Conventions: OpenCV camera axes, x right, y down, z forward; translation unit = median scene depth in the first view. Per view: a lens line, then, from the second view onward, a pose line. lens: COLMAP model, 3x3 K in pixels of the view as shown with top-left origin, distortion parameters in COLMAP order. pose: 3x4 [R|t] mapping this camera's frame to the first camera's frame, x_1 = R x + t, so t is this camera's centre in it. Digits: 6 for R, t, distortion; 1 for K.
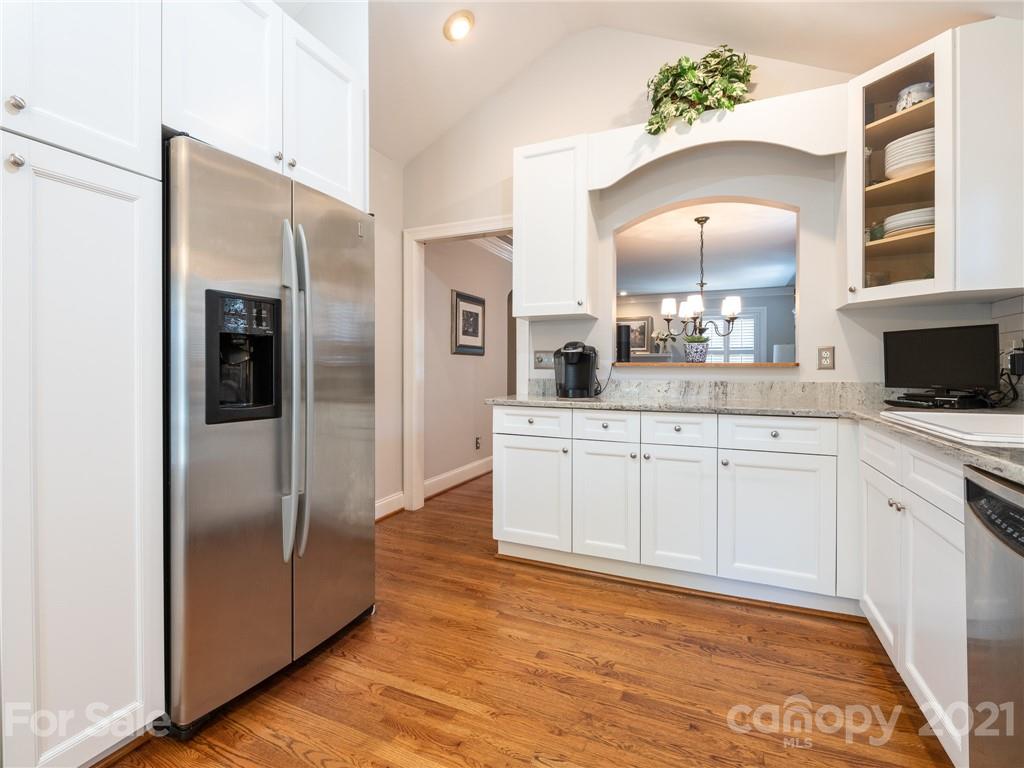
lens RADIAL K [[518.4, 0, 490.9], [0, 518.4, 370.7], [0, 0, 1]] dist [-0.001436, -0.000357]
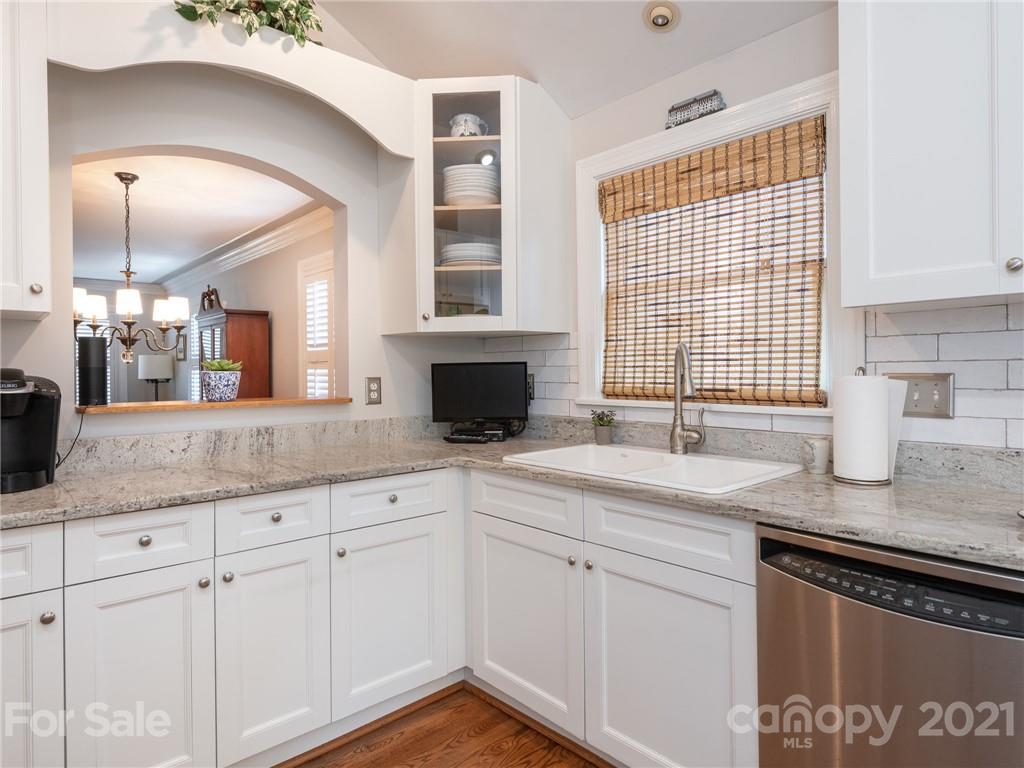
lens RADIAL K [[586.3, 0, 479.6], [0, 586.3, 374.7], [0, 0, 1]] dist [0.005273, 0.000025]
pose [[0.420413, -0.009222, 0.907286, -0.173034], [0.012428, 0.999913, 0.004405, -0.058953], [-0.907248, 0.009424, 0.420491, 0.480340]]
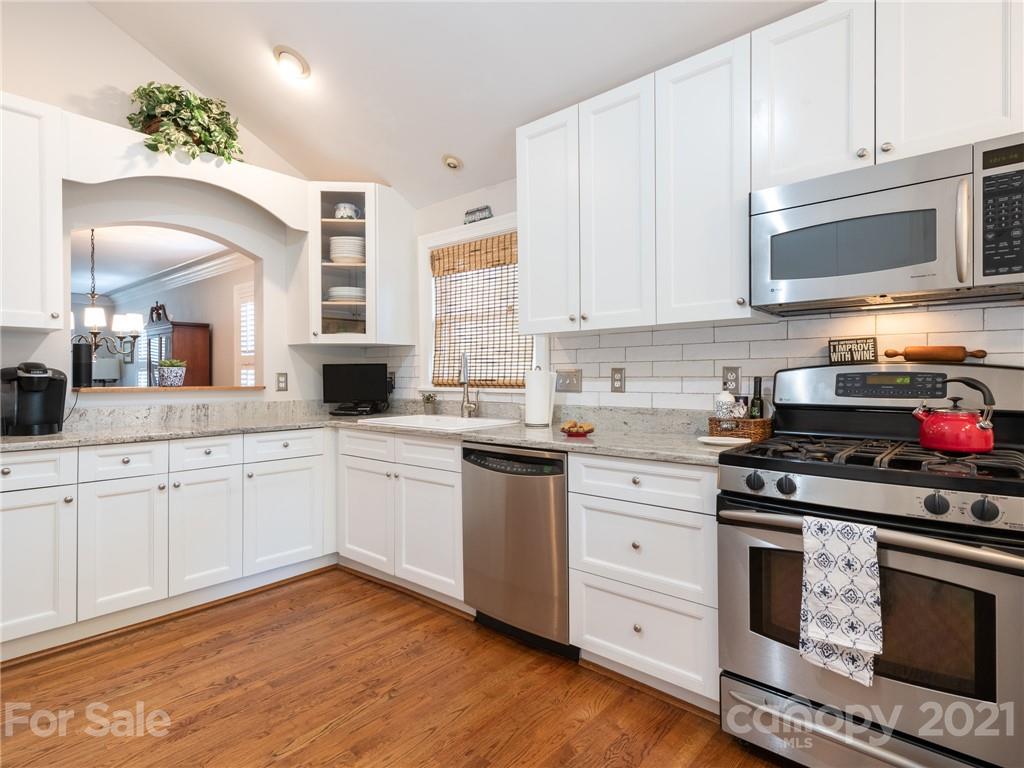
lens RADIAL K [[531.1, 0, 505.9], [0, 531.1, 376.3], [0, 0, 1]] dist [0.013209, -0.000797]
pose [[0.273507, 0.000543, 0.961870, -0.516323], [0.007690, 0.999967, -0.002751, -0.034296], [-0.961839, 0.008149, 0.273494, 0.118565]]
